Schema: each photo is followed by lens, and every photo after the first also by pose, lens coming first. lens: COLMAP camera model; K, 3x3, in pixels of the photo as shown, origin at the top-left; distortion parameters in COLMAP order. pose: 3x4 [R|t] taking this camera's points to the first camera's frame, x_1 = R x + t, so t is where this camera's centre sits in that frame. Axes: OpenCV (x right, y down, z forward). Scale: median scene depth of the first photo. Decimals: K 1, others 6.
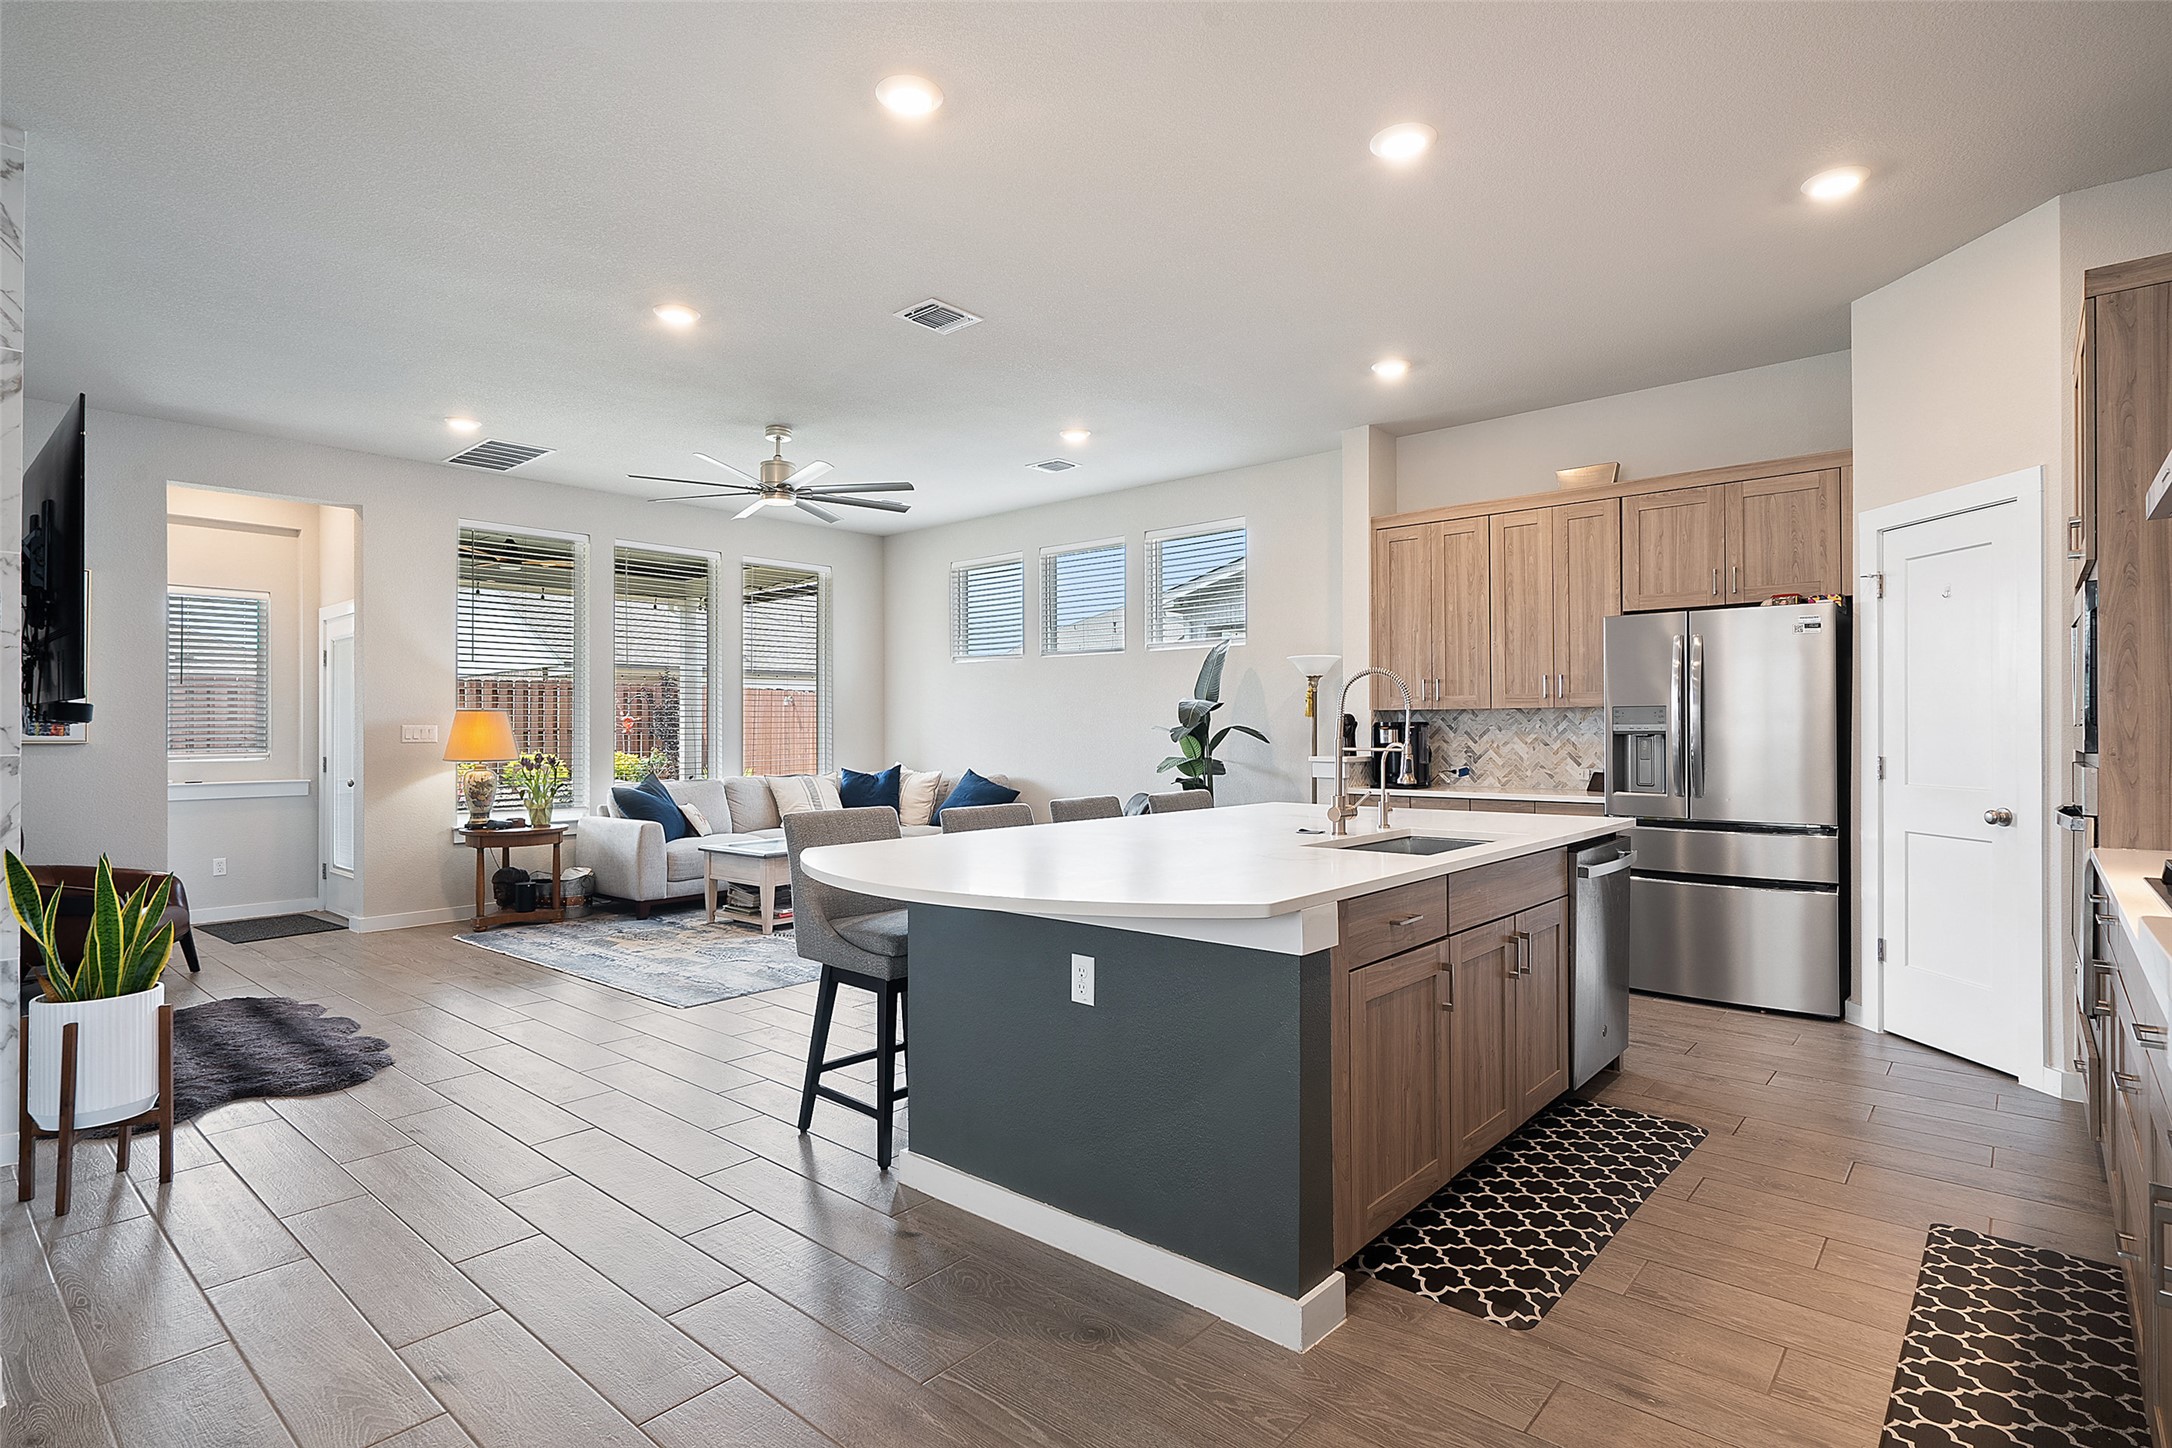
lens RADIAL K [[1069.1, 0, 1082.1], [0, 1069.1, 734.3], [0, 0, 1]] dist [0.002877, 0.001057]
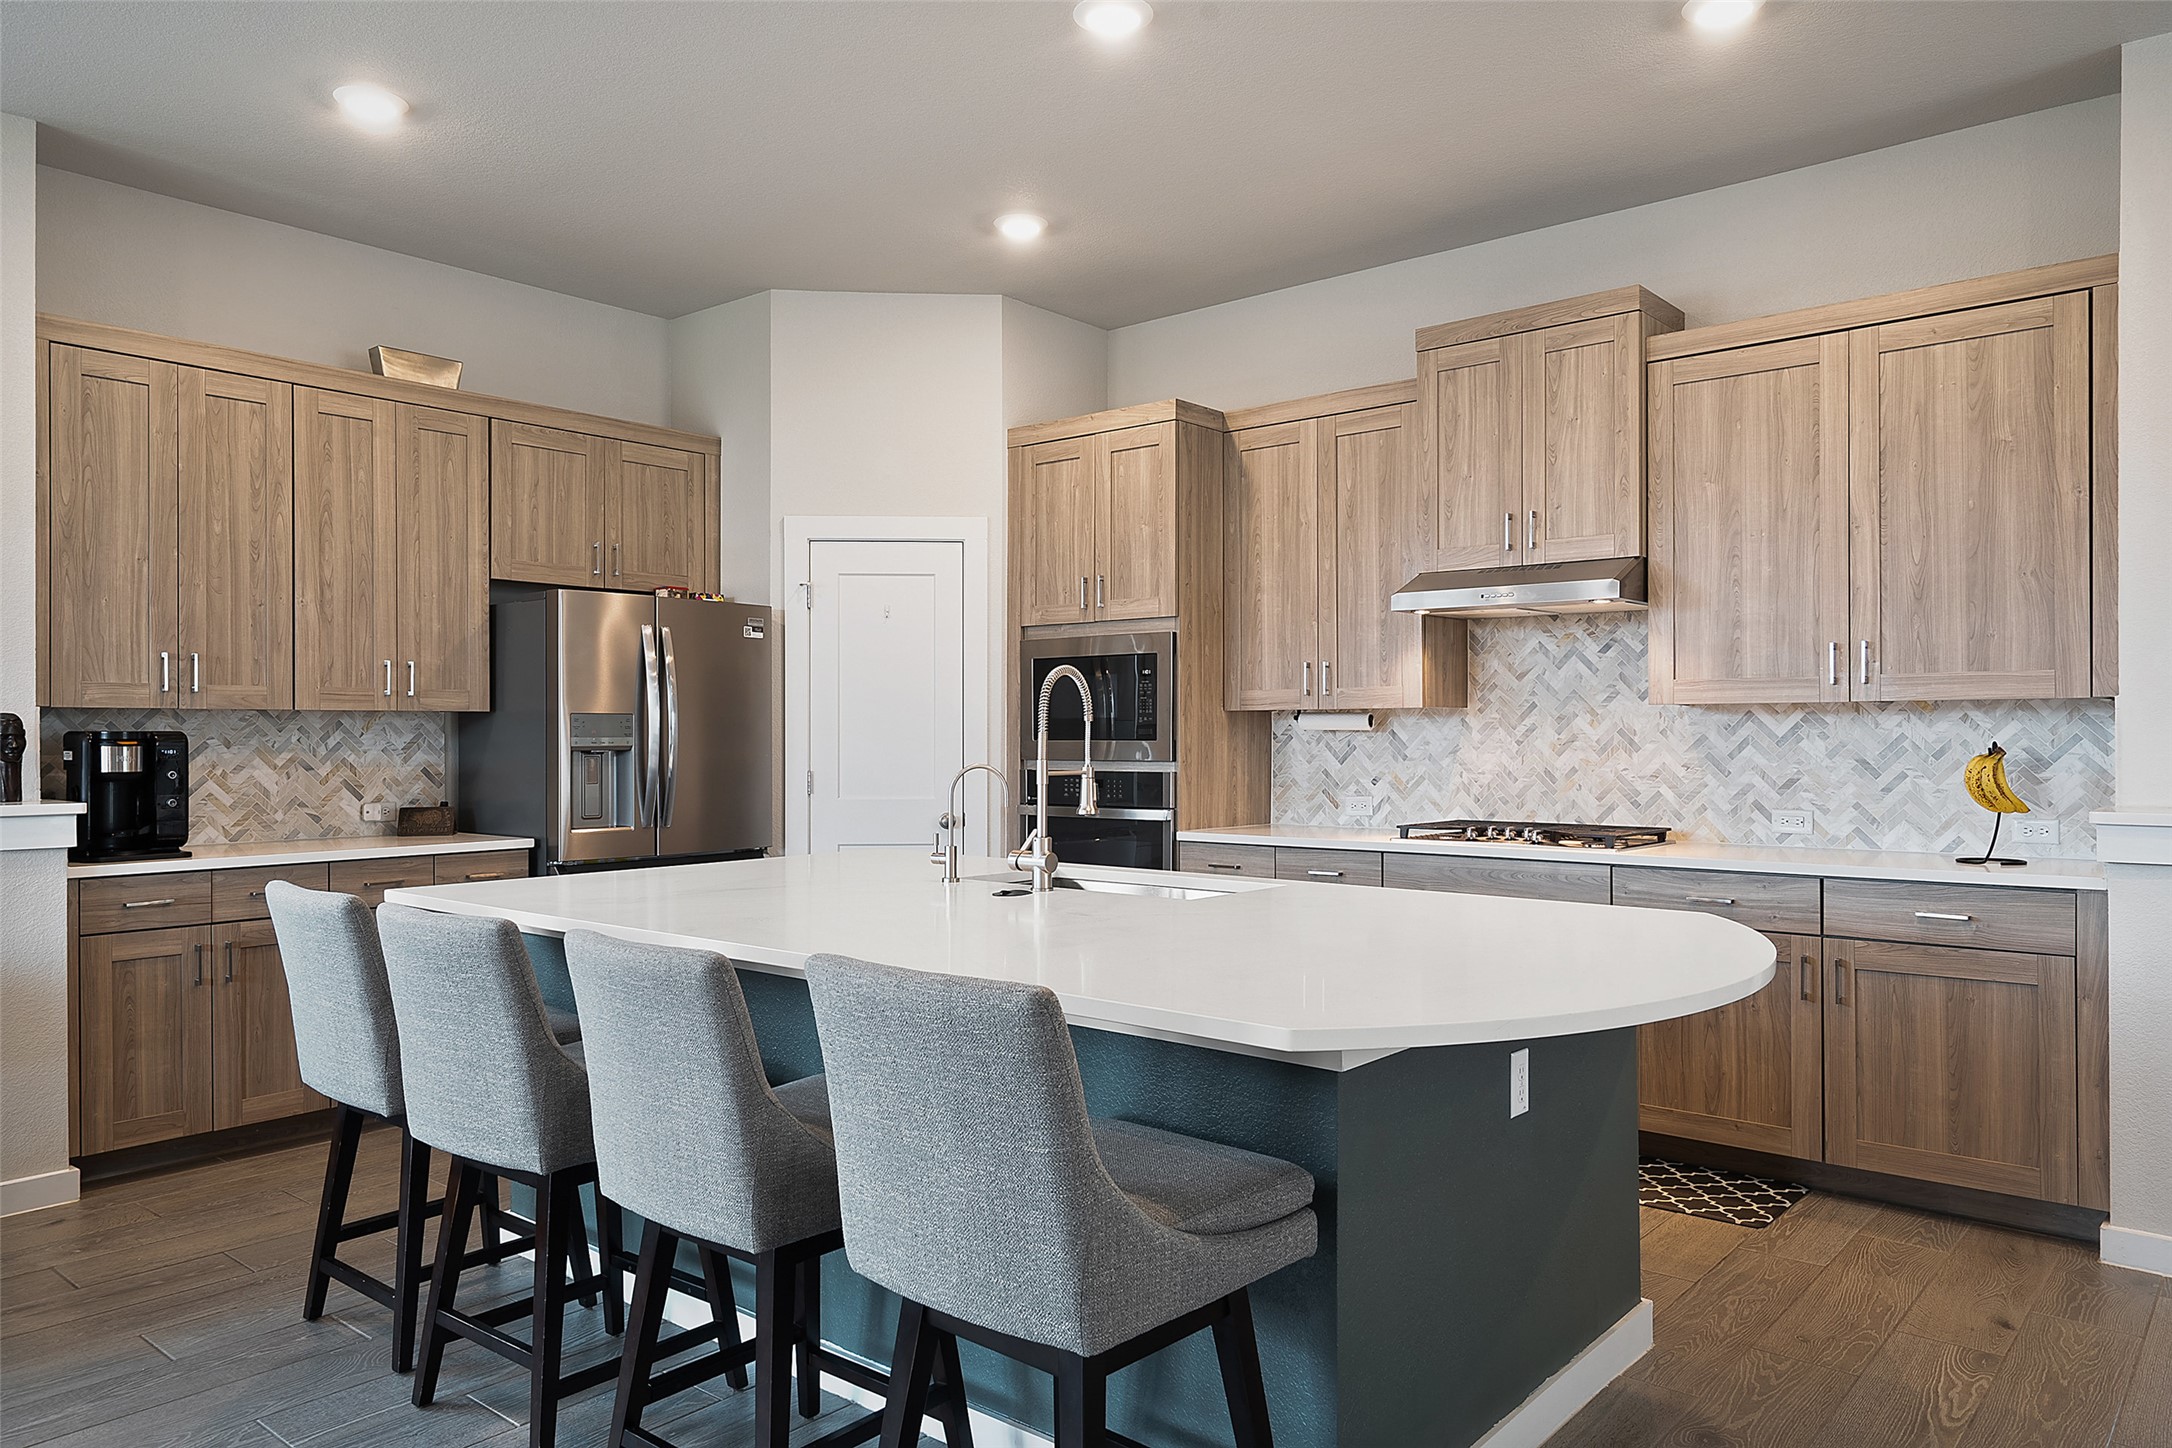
lens RADIAL K [[1476.5, 0, 1087.4], [0, 1476.5, 730.6], [0, 0, 1]] dist [0.000331, -0.000221]
pose [[-0.017465, 0.004763, 0.999836, -0.371794], [0.005581, 0.999974, -0.004666, -0.005179], [-0.999832, 0.005499, -0.017491, 0.476909]]
